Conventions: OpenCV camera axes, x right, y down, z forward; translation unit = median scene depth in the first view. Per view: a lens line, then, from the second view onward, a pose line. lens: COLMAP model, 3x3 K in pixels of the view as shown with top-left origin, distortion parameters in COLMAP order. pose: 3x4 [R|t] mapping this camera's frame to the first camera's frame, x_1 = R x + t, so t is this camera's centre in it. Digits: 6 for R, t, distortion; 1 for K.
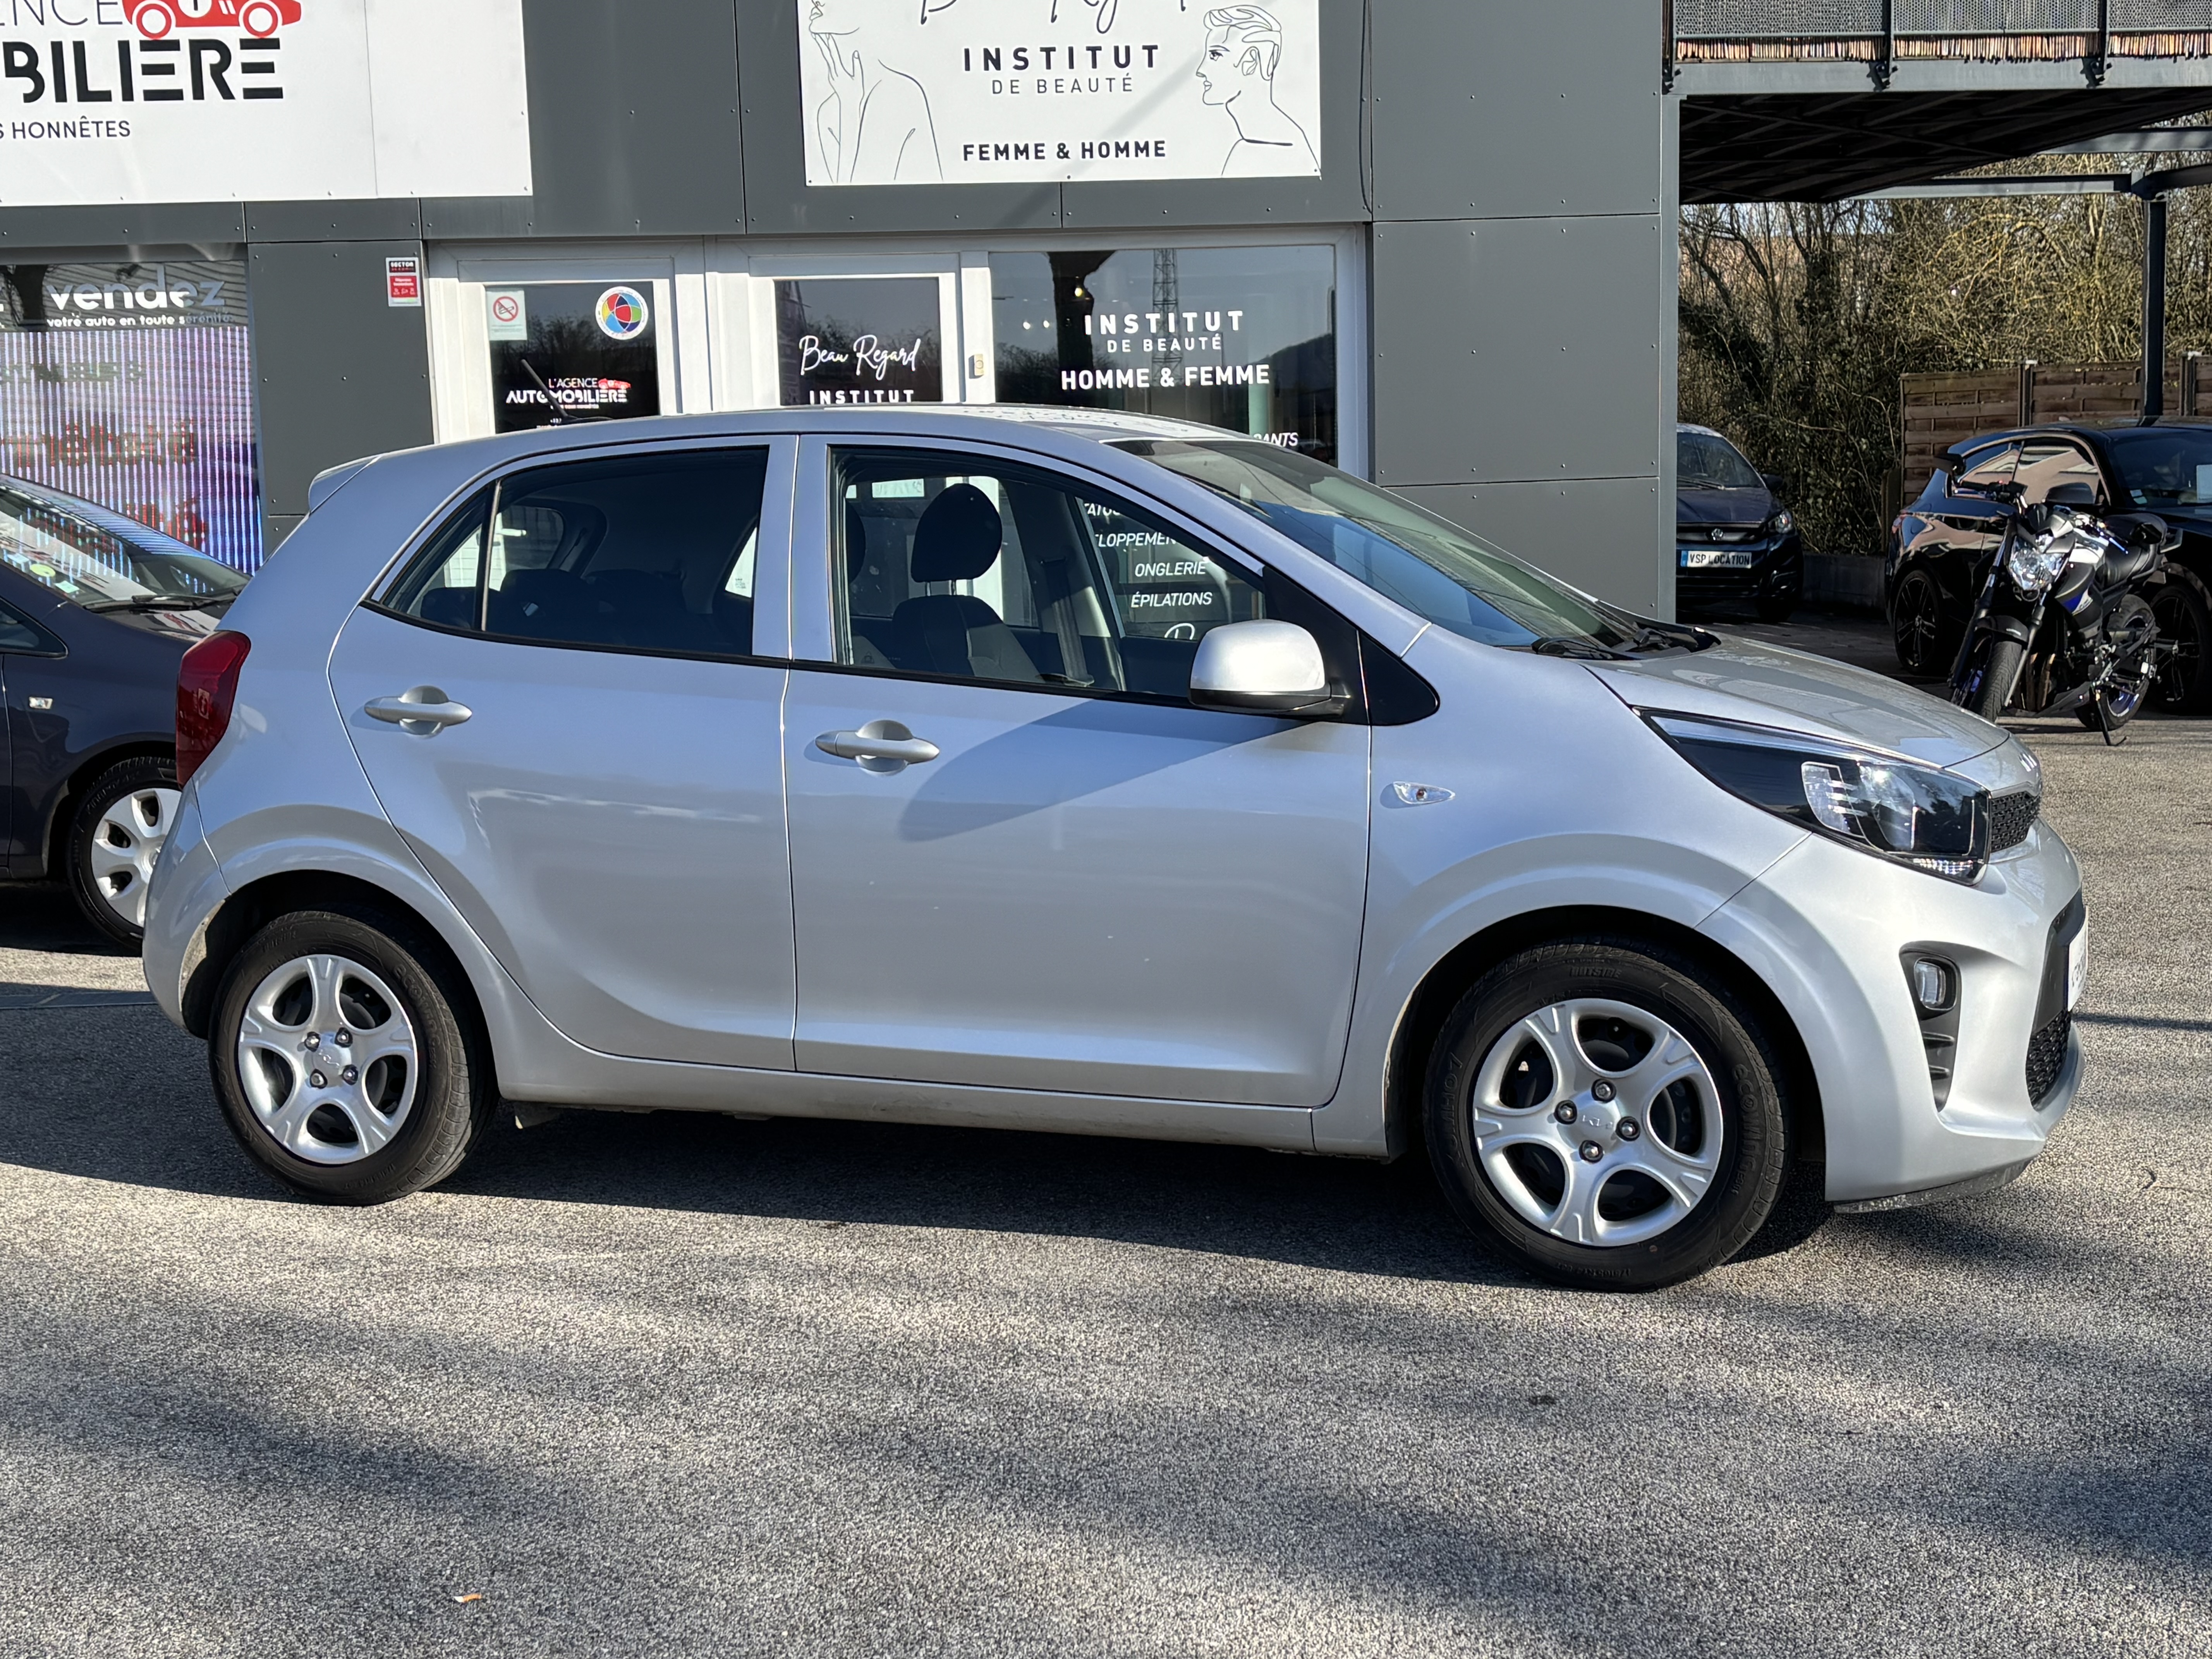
lens RADIAL K [[2954.1, 0, 1146.4], [0, 2954.1, 830.3], [0, 0, 1]] dist [0.165398, -0.613422]
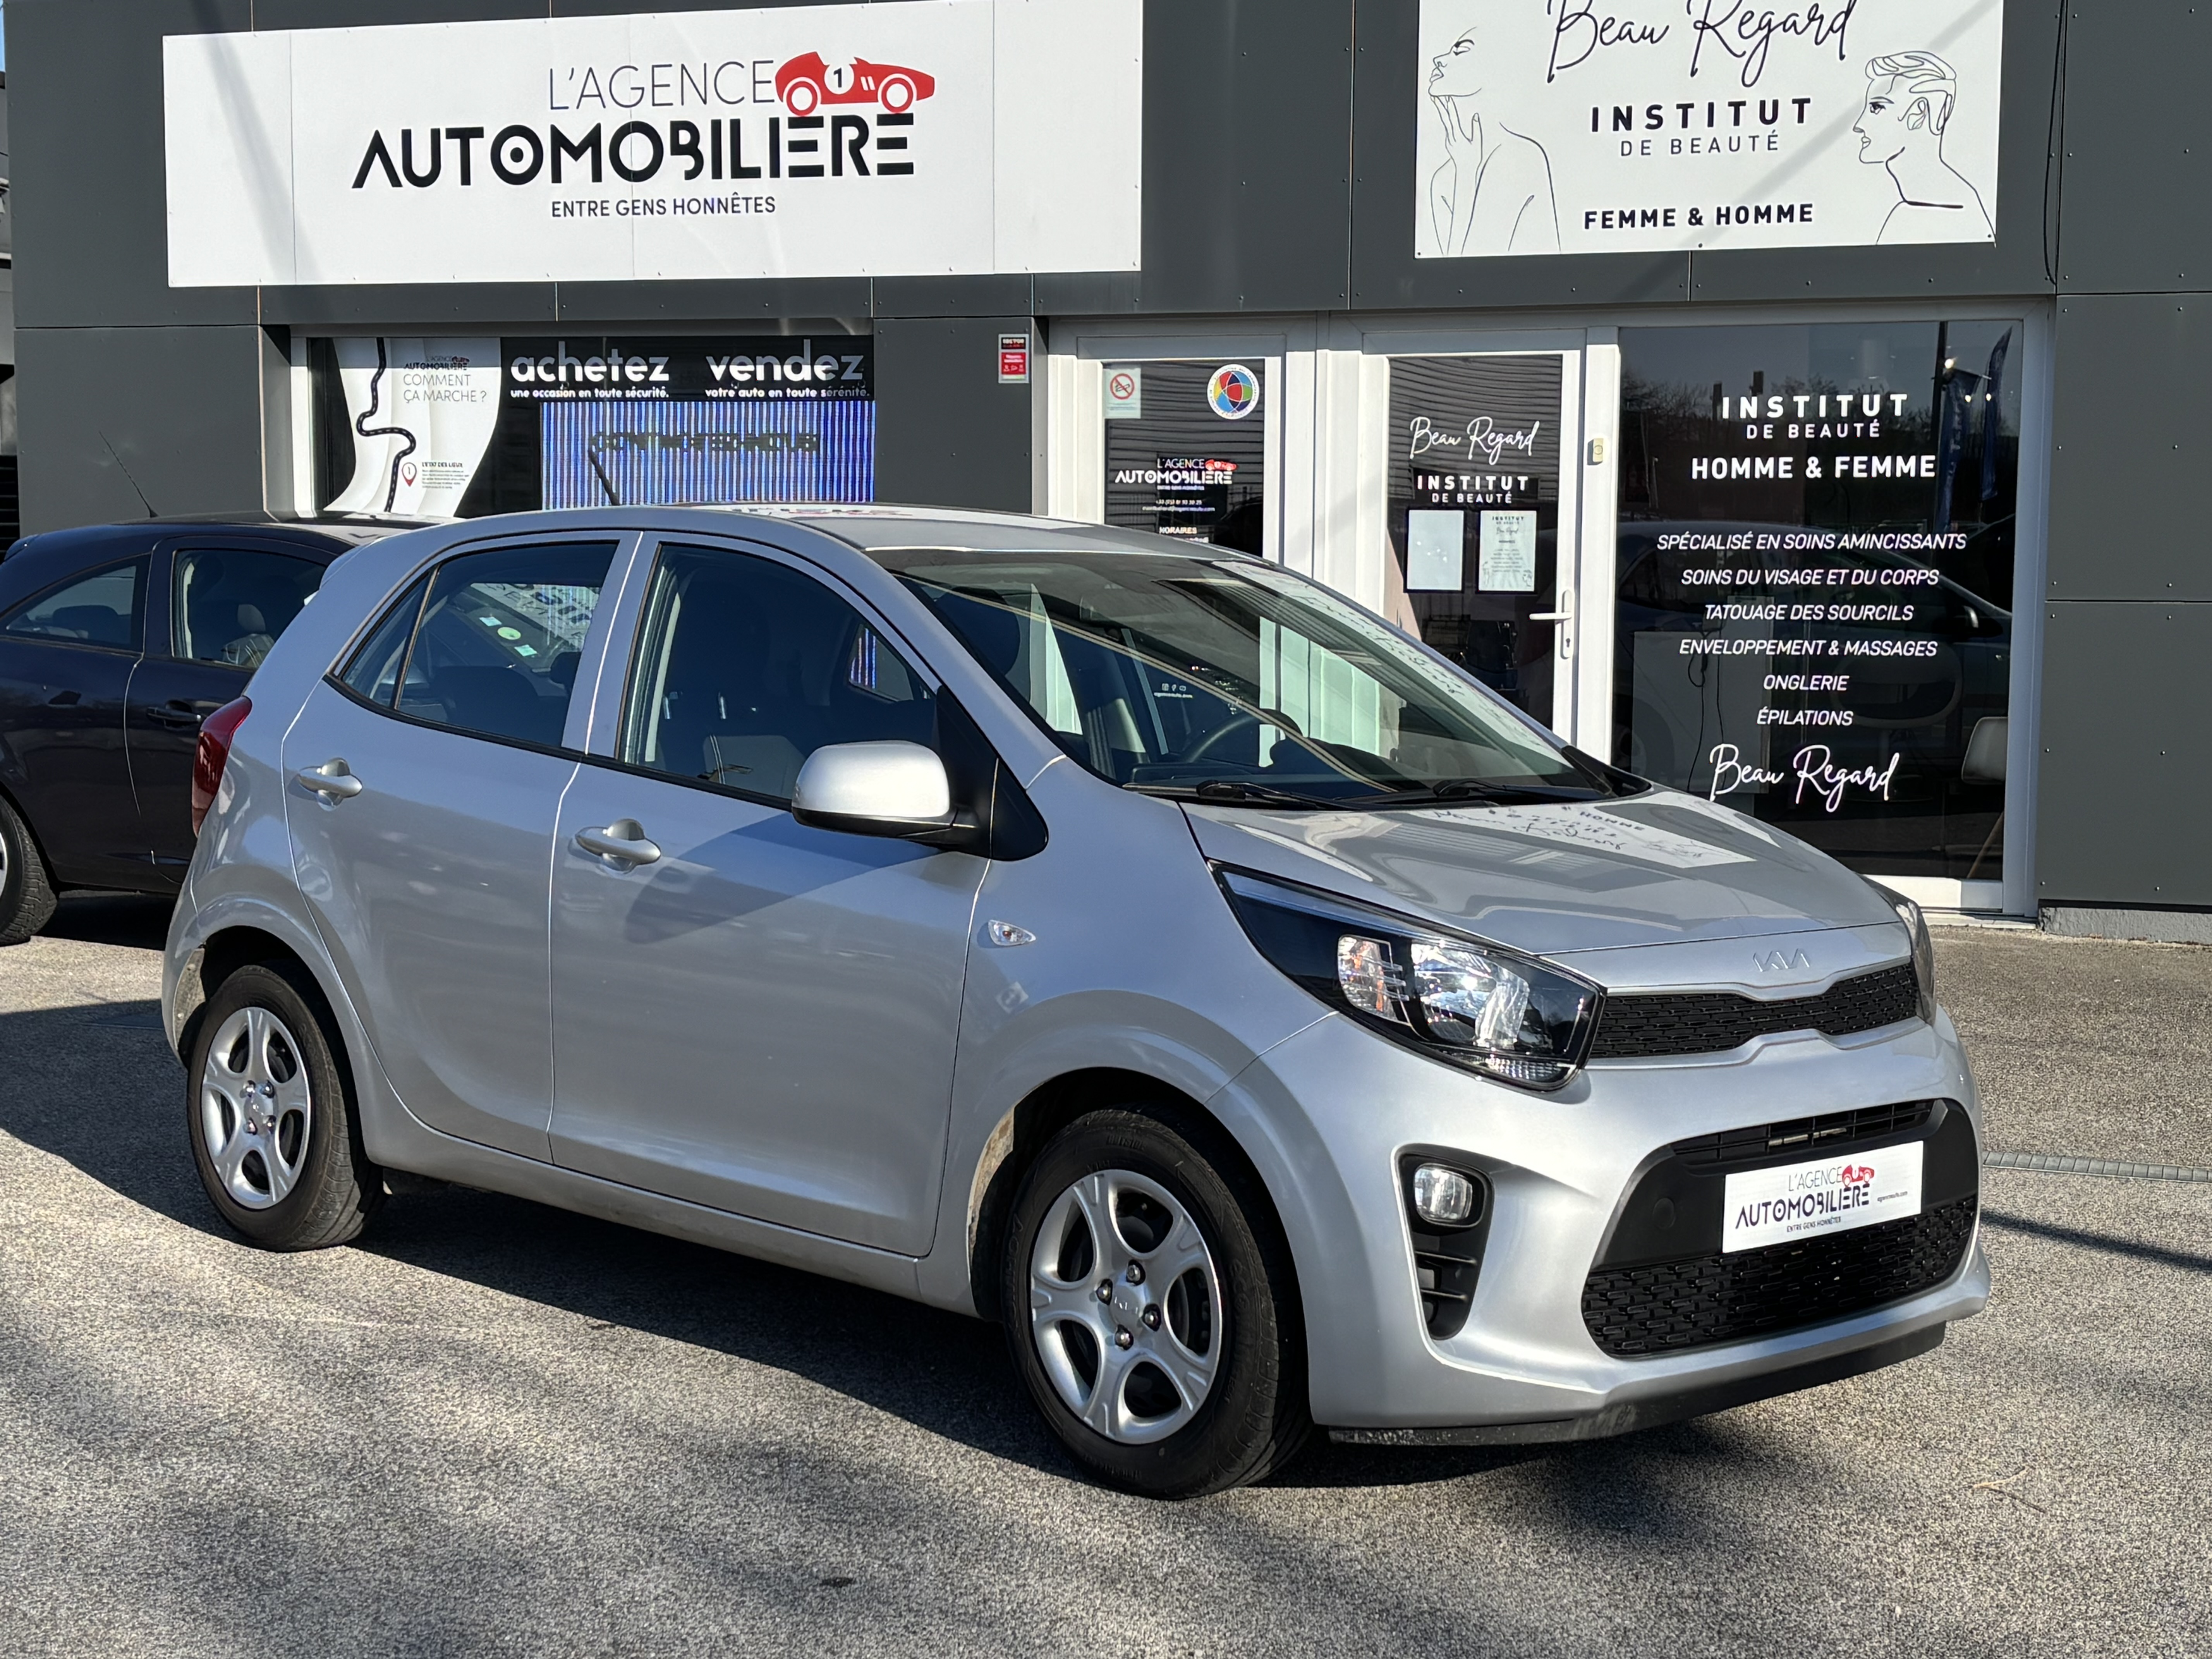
lens RADIAL K [[3242.0, 0, 1169.2], [0, 3242.0, 840.2], [0, 0, 1]] dist [0.297632, -1.534243]
pose [[0.915411, 0.069476, -0.396480, 0.238138], [-0.081037, 0.996633, -0.012460, -0.014581], [0.394279, 0.043536, 0.917959, 0.030774]]
